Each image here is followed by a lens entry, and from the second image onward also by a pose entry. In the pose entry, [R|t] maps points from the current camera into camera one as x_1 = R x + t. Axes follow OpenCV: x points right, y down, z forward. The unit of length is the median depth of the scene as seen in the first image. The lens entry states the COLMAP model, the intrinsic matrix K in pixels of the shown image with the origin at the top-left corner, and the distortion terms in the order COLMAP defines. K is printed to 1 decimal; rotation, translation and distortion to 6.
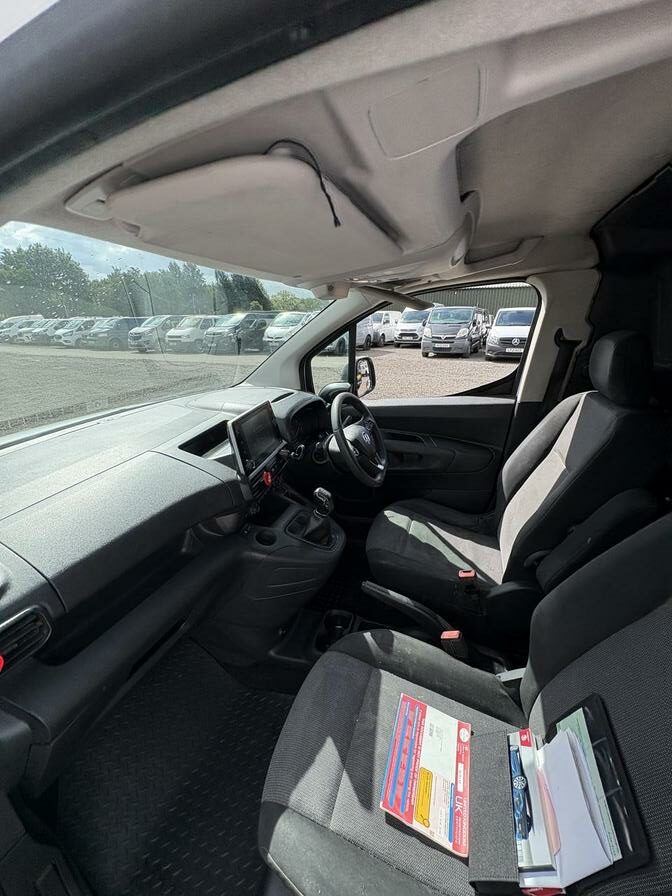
lens RADIAL K [[359.8, 0, 339.3], [0, 359.8, 448.0], [0, 0, 1]] dist [-0.000625, 0.000230]
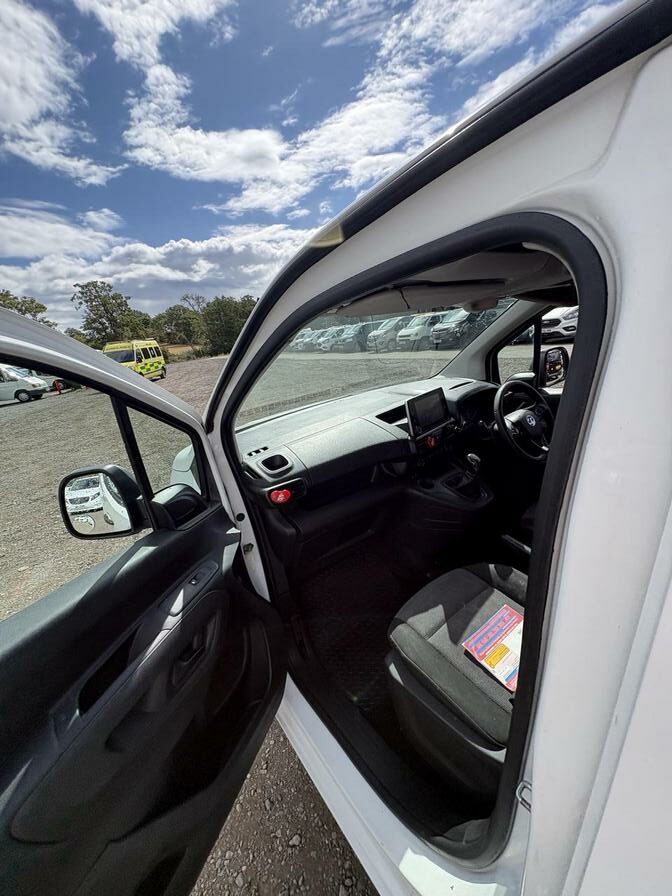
lens RADIAL K [[359.8, 0, 337.7], [0, 359.8, 449.0], [0, 0, 1]] dist [-0.000625, 0.000230]
pose [[0.825864, 0.086652, -0.557172, 0.161163], [-0.077032, 0.996196, 0.040749, 0.046929], [0.558583, 0.009267, 0.829397, -0.207670]]
